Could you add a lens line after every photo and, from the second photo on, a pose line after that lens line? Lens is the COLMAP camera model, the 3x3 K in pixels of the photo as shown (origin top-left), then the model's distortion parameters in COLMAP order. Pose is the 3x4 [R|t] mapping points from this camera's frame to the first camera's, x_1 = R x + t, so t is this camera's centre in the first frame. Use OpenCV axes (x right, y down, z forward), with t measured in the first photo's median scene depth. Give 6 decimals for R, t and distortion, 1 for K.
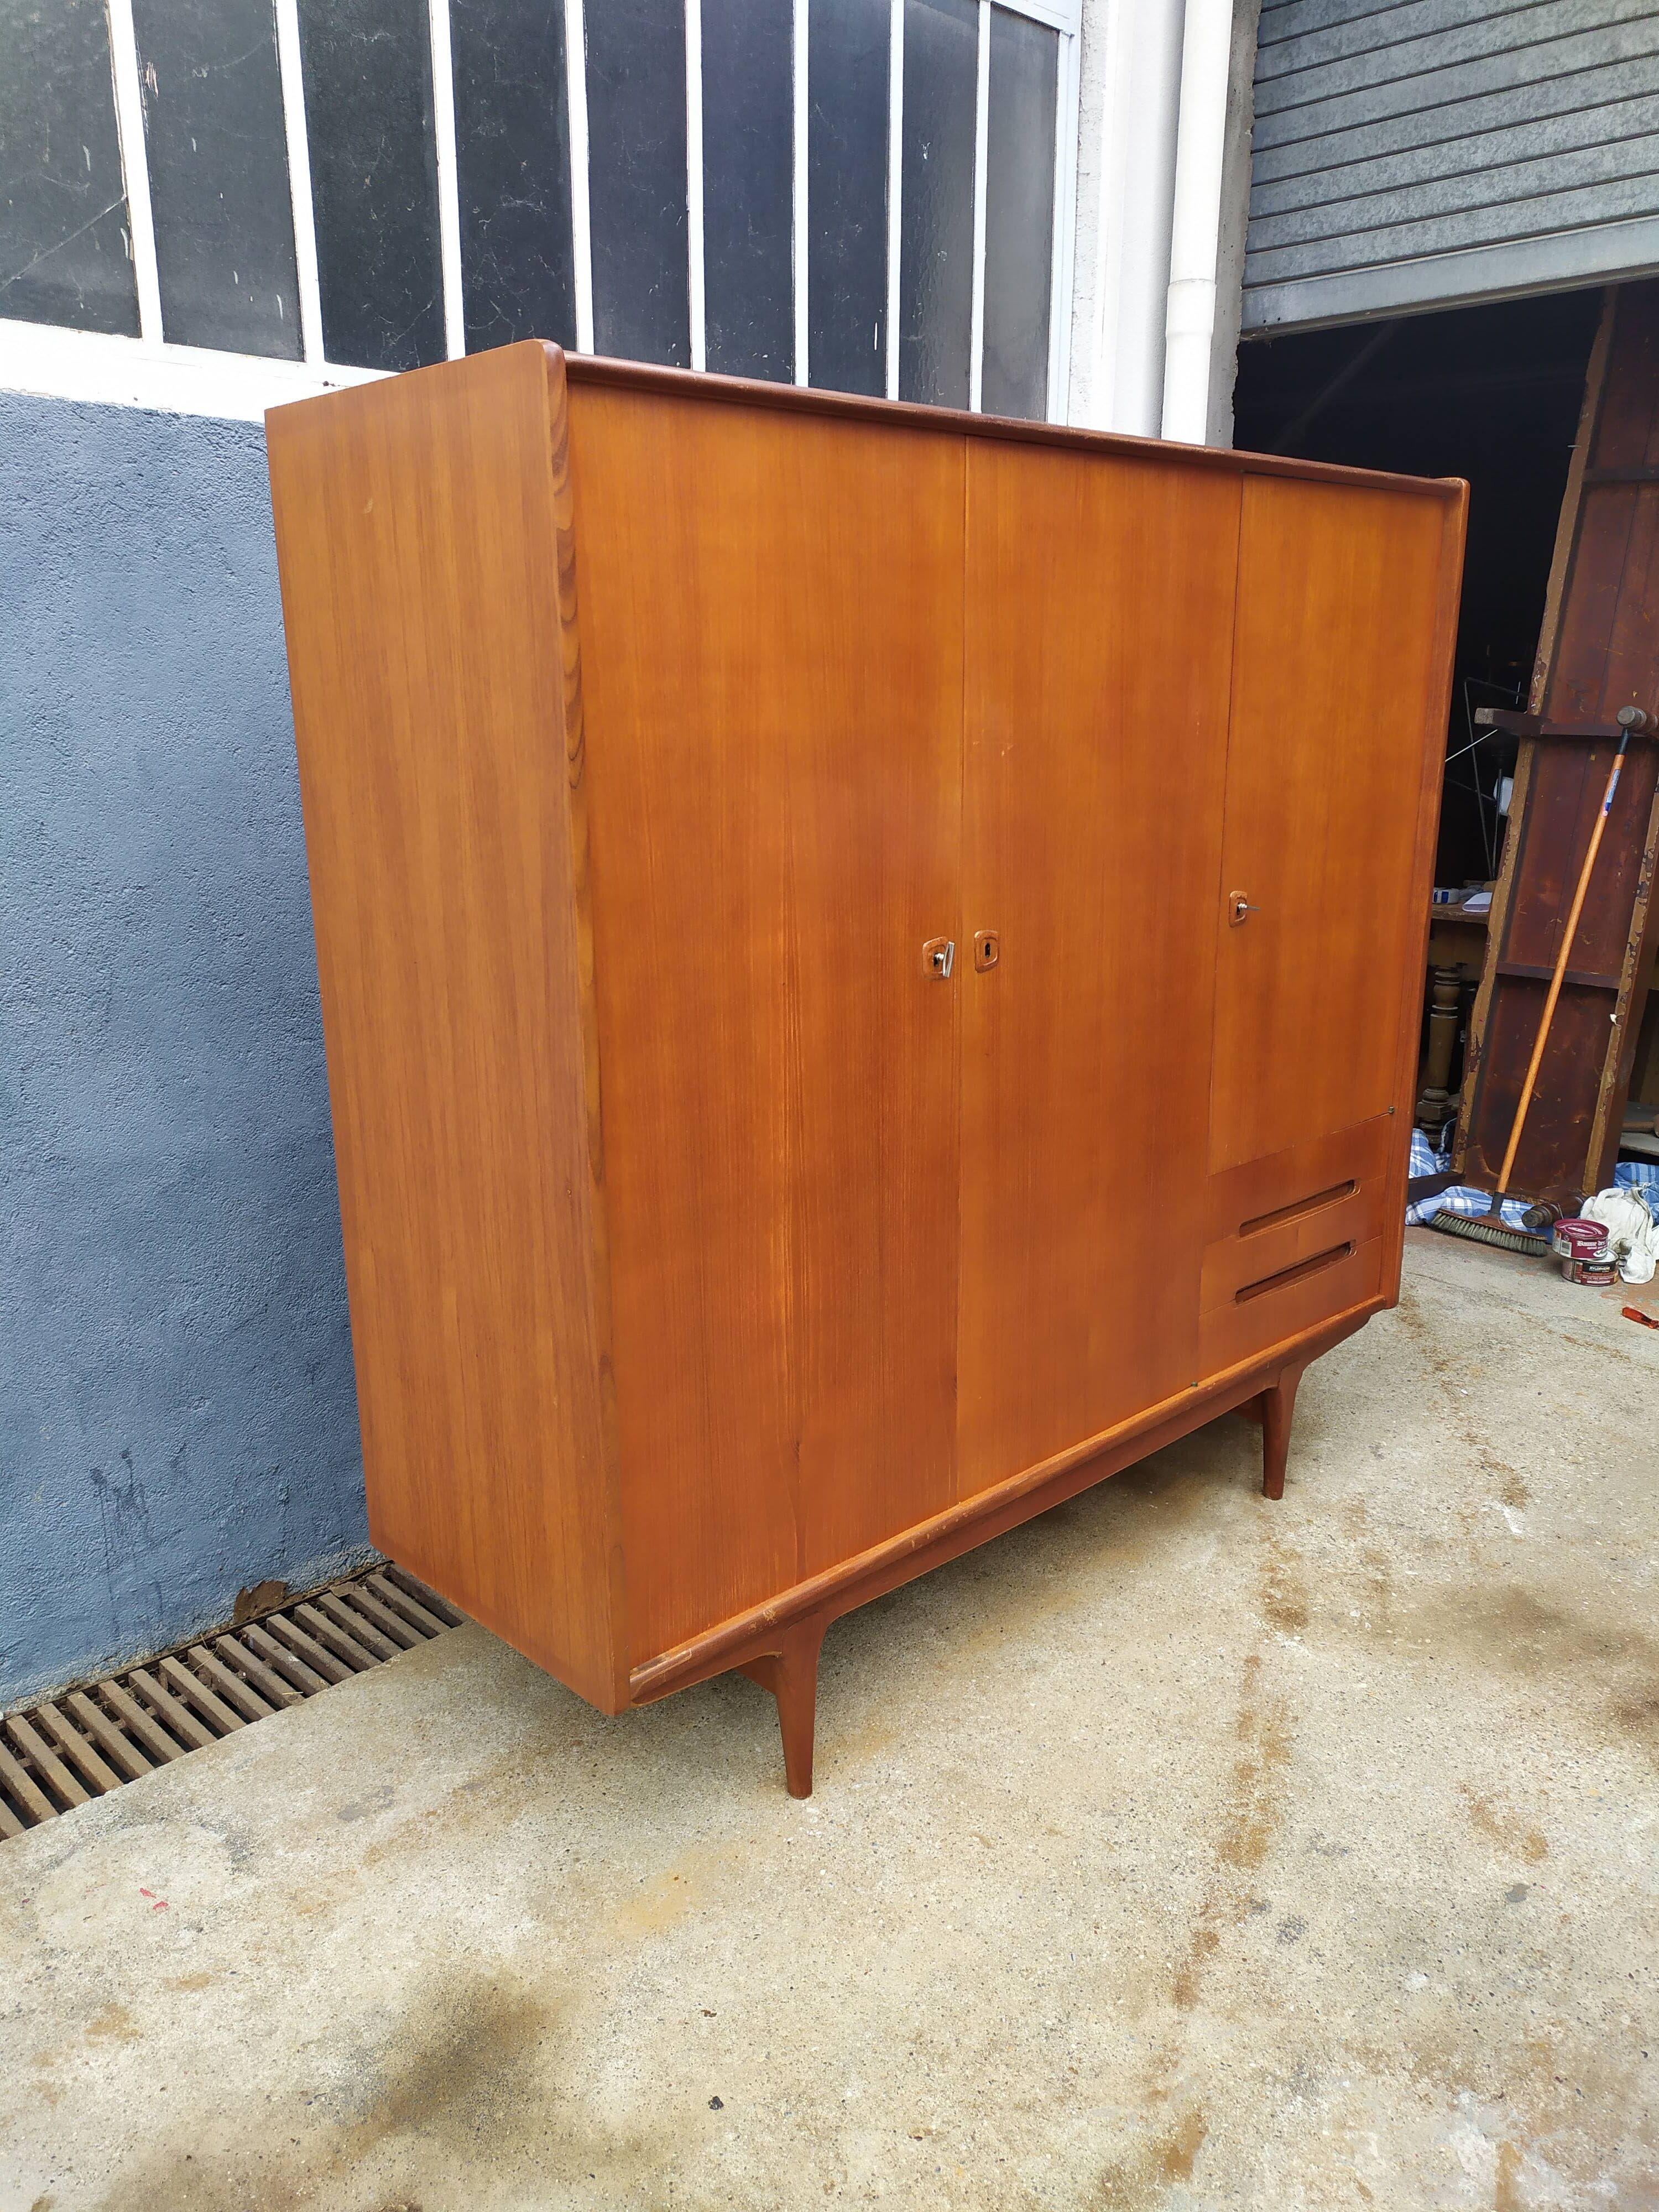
lens RADIAL K [[1670.8, 0, 820.3], [0, 1670.8, 1108.7], [0, 0, 1]] dist [0.051853, -0.051409]
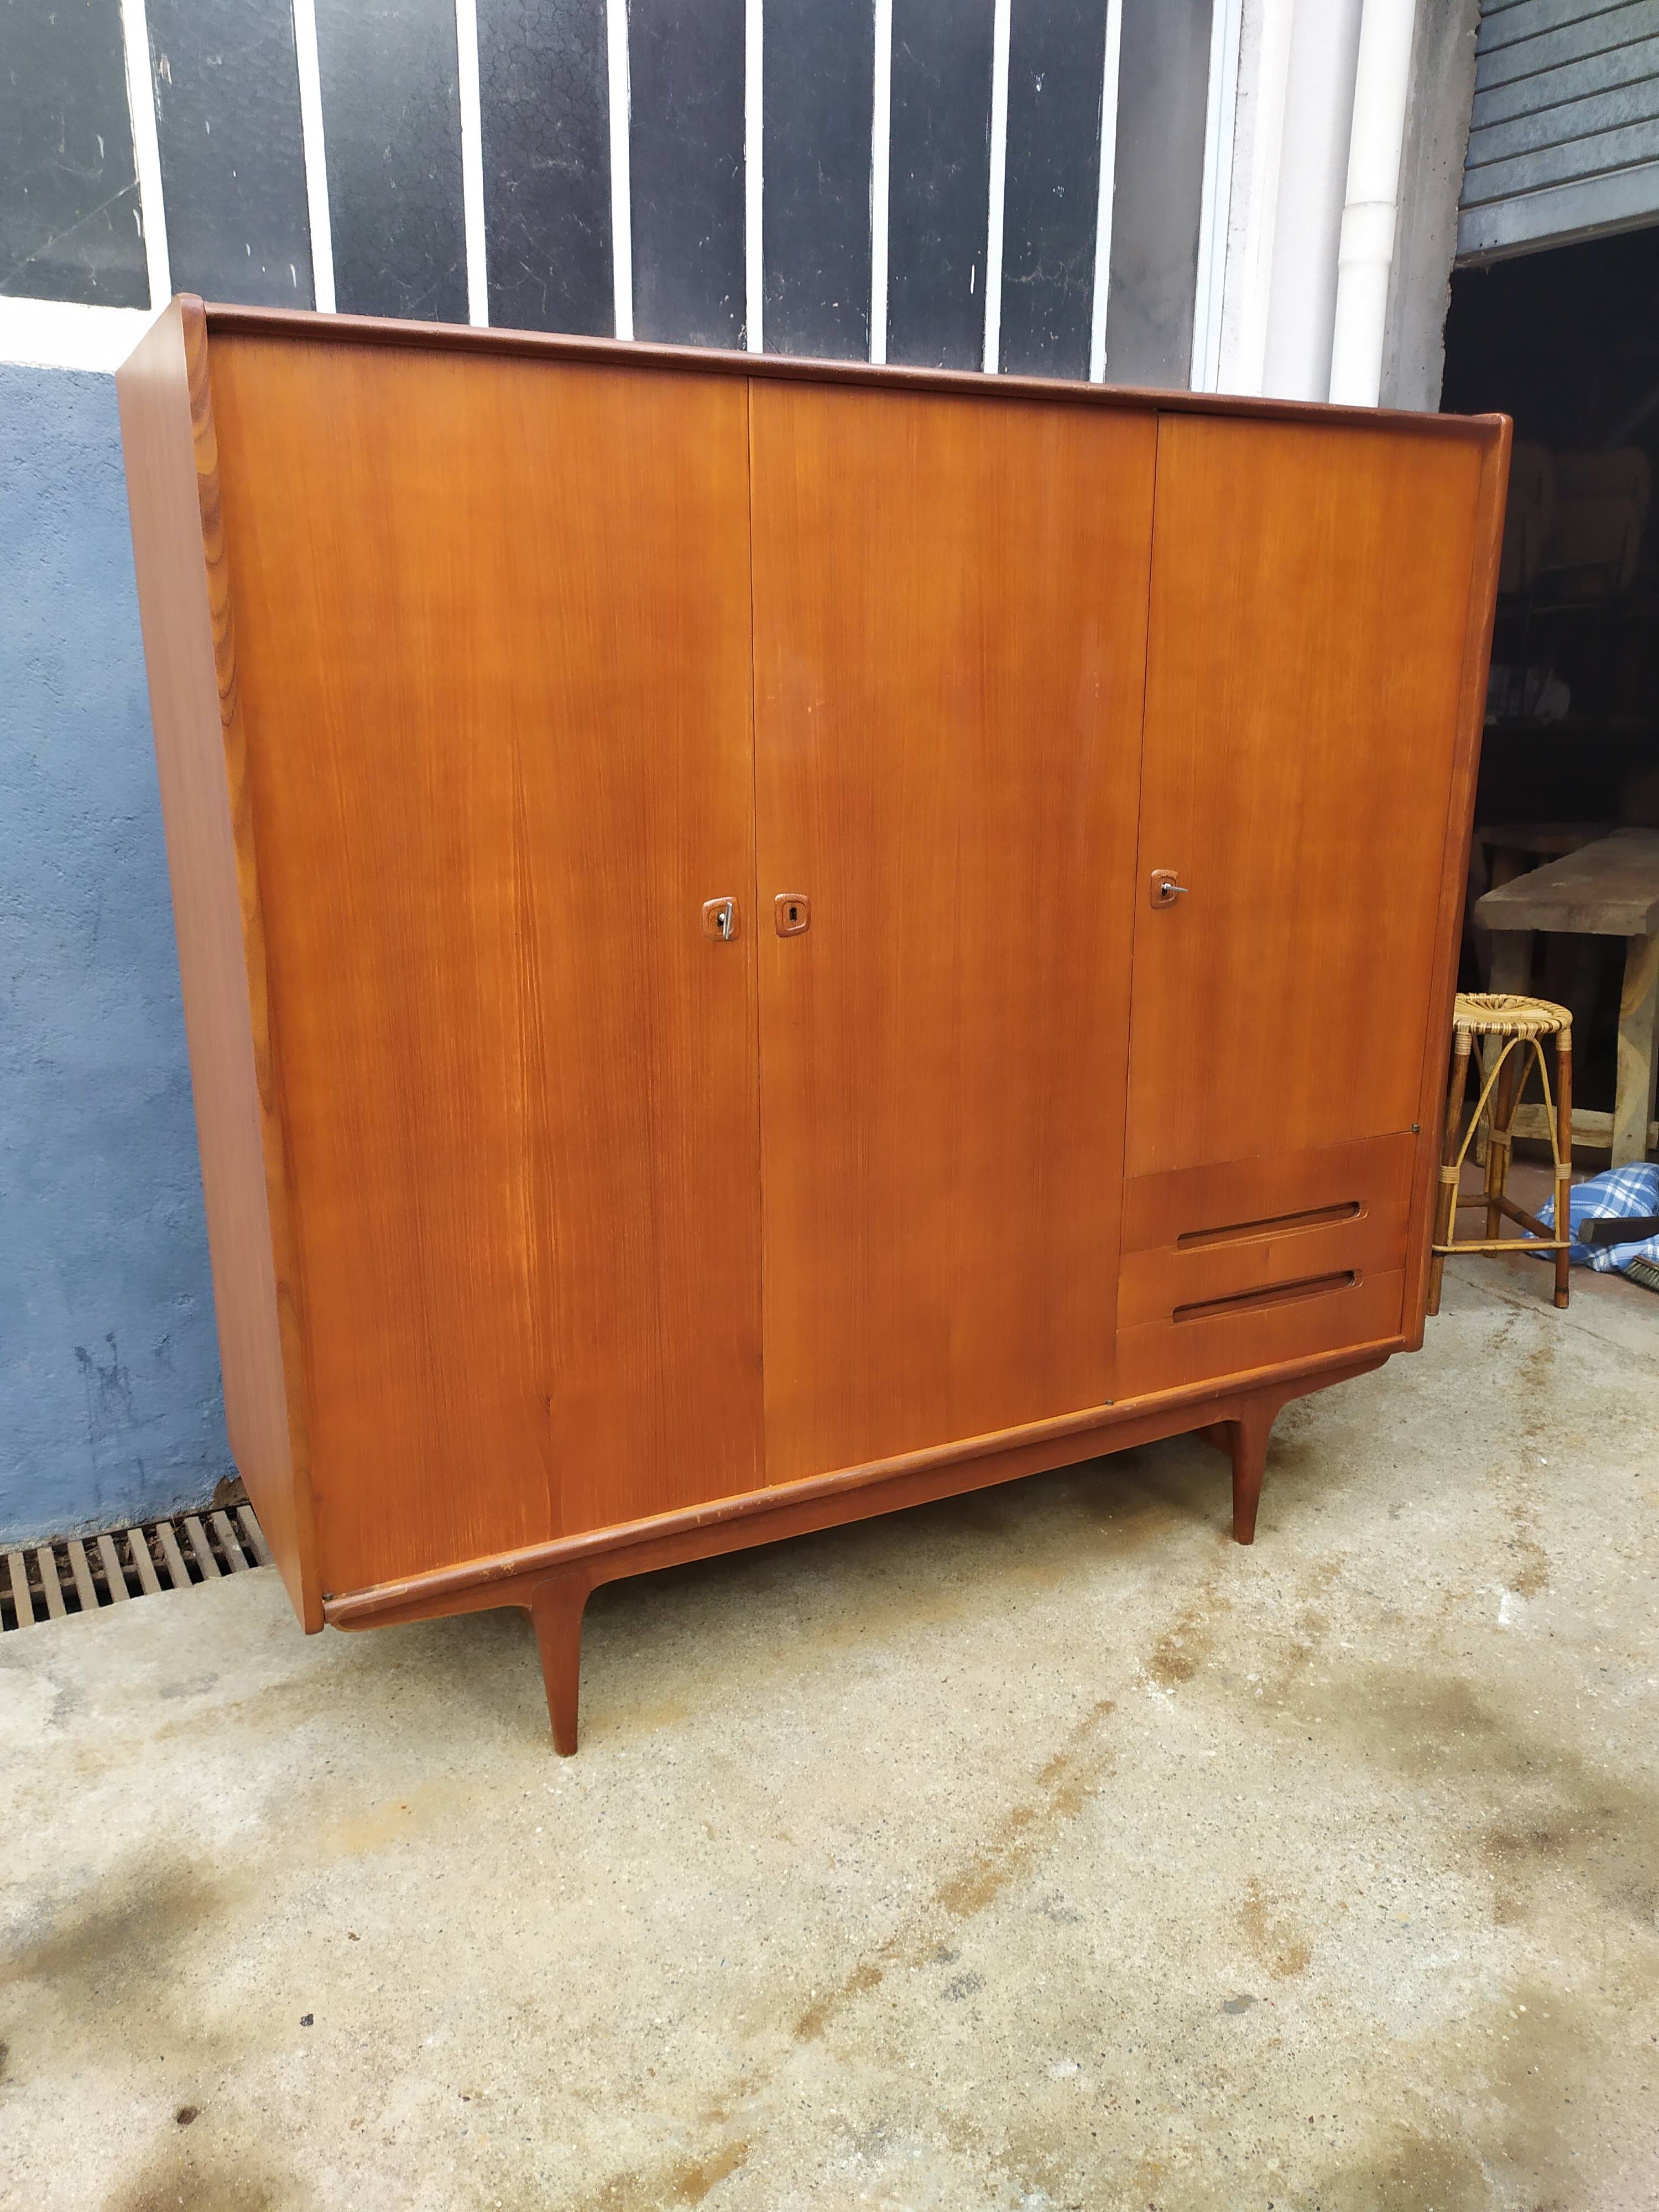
lens RADIAL K [[1670.8, 0, 798.8], [0, 1670.8, 1107.9], [0, 0, 1]] dist [0.051853, -0.051409]
pose [[0.958571, 0.079886, -0.273421, 0.361262], [-0.077082, 0.996804, 0.021000, -0.004786], [0.274225, 0.000946, 0.961665, 0.077170]]
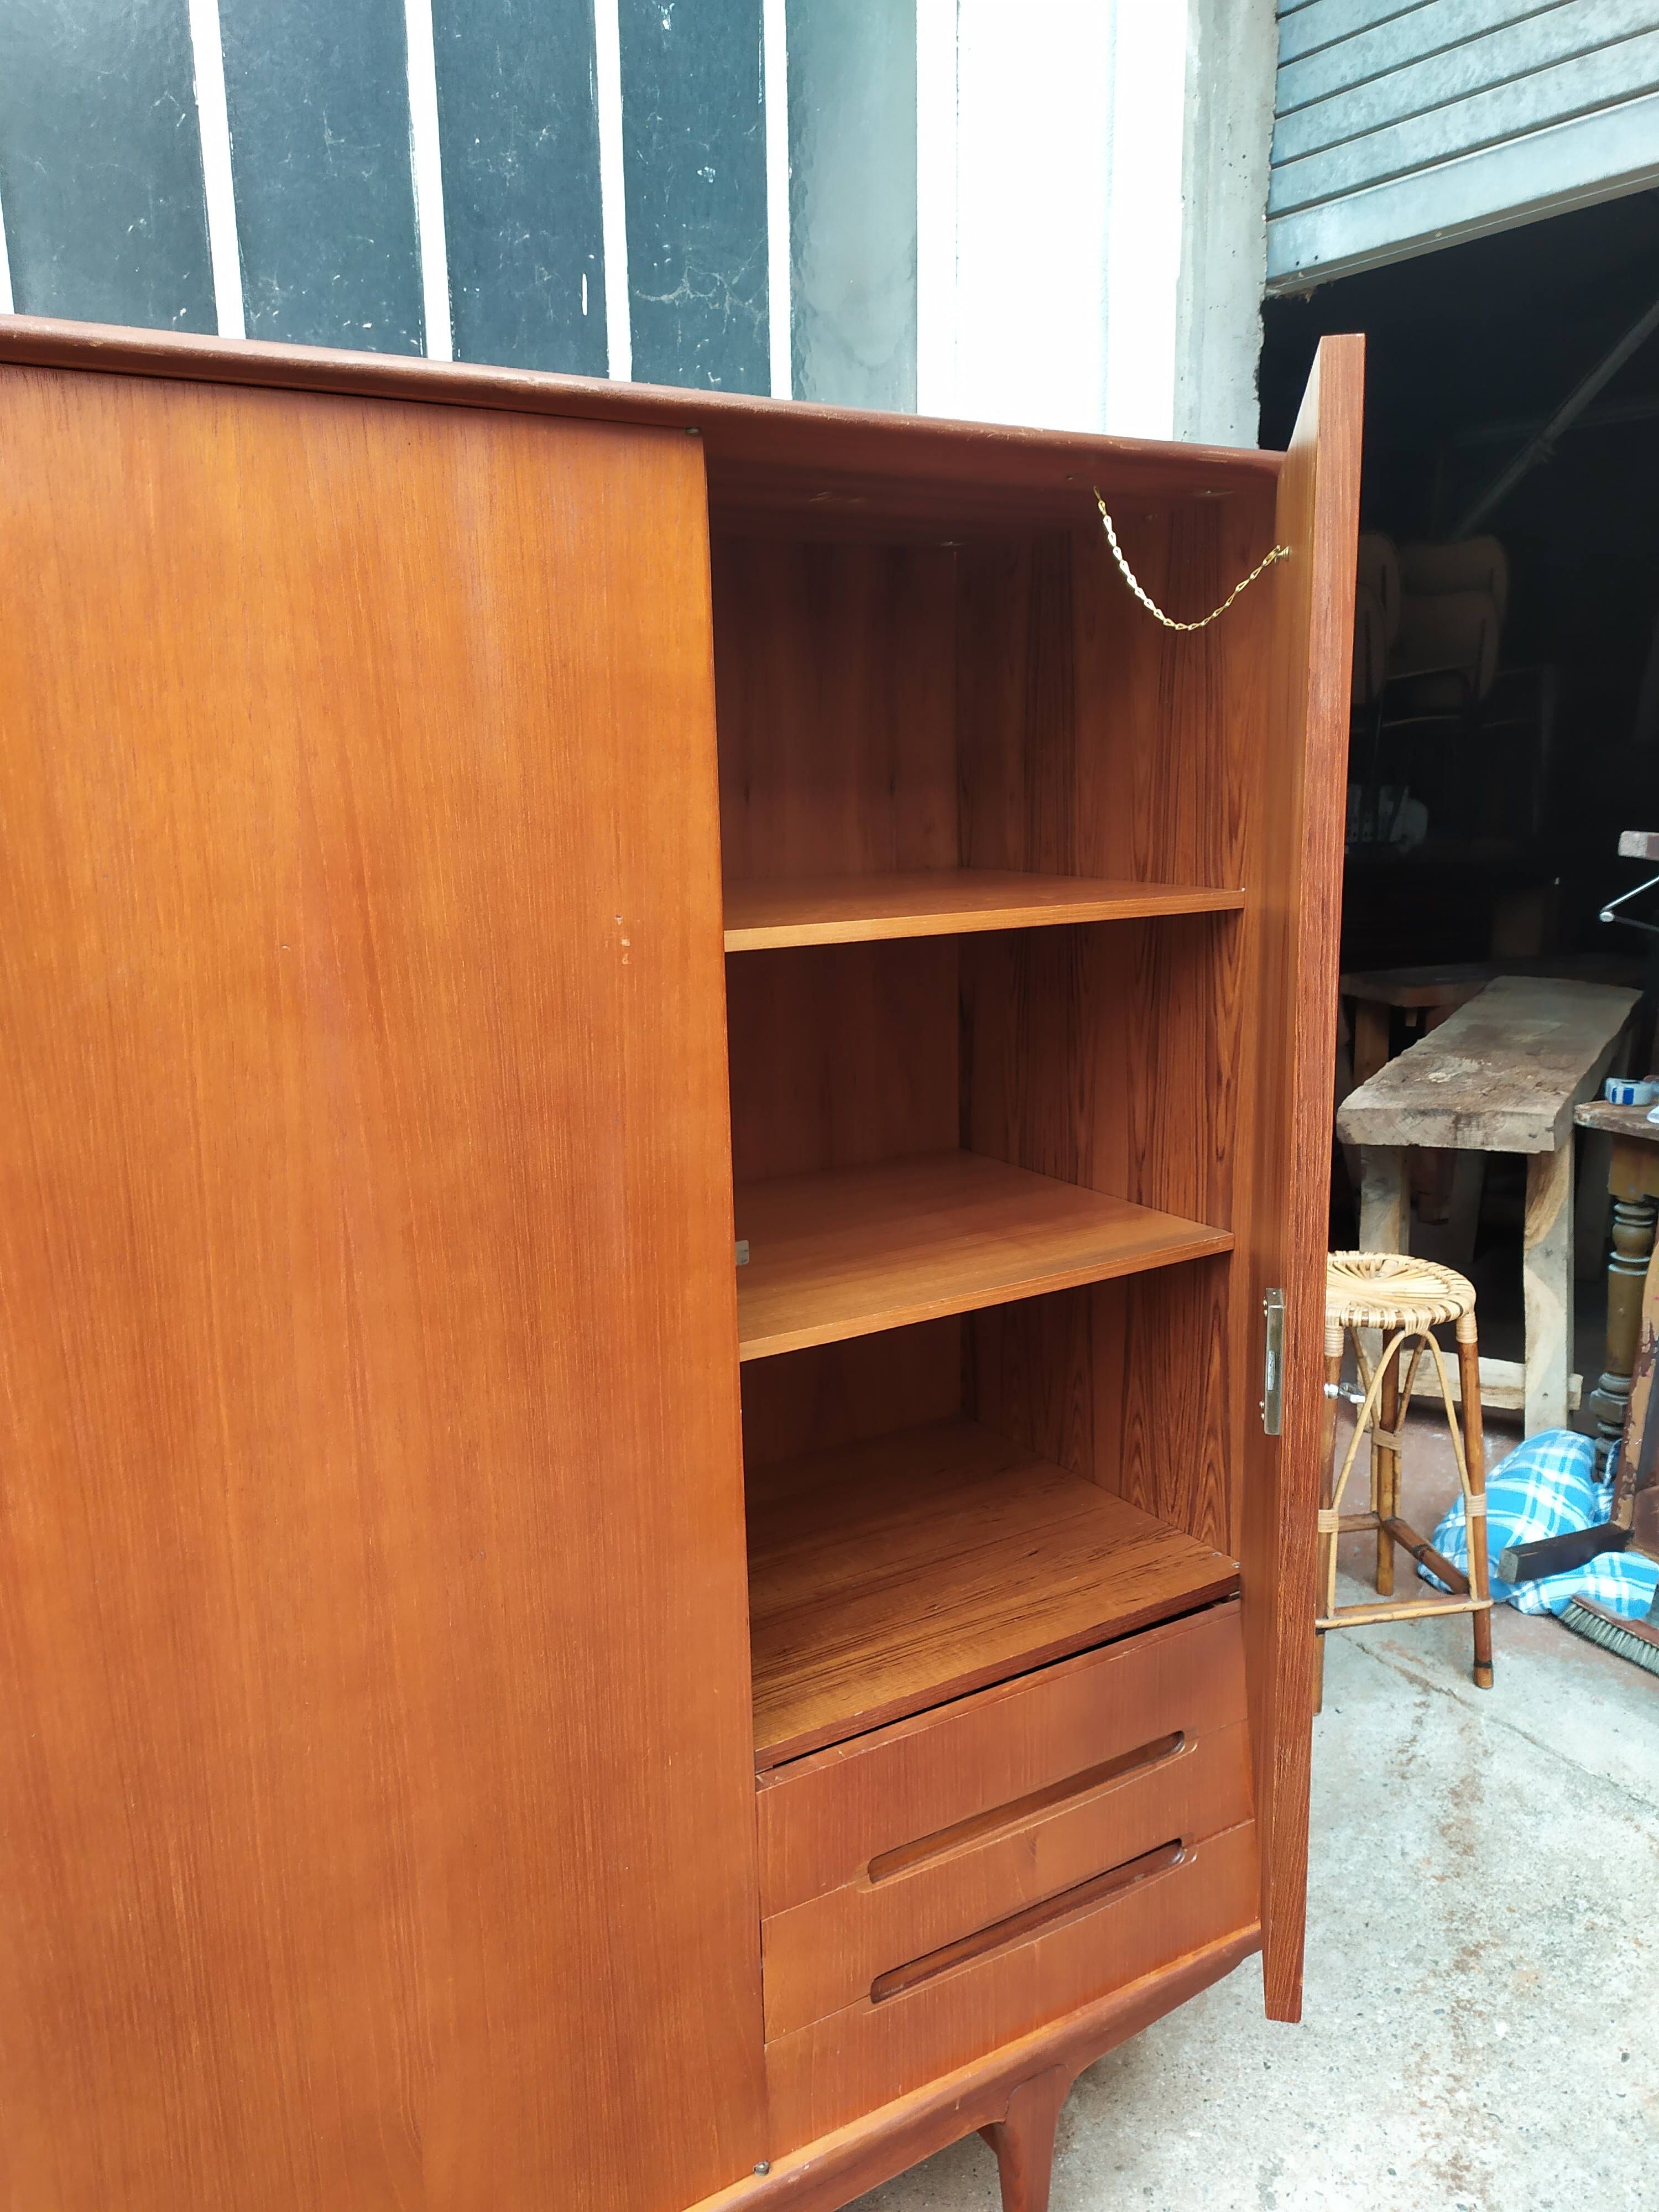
lens RADIAL K [[1695.4, 0, 823.6], [0, 1695.4, 1117.5], [0, 0, 1]] dist [0.045747, -0.046296]
pose [[0.980043, 0.030323, -0.196461, 0.407649], [-0.038043, 0.998640, -0.035639, -0.174107], [0.195114, 0.042402, 0.979864, 0.566609]]
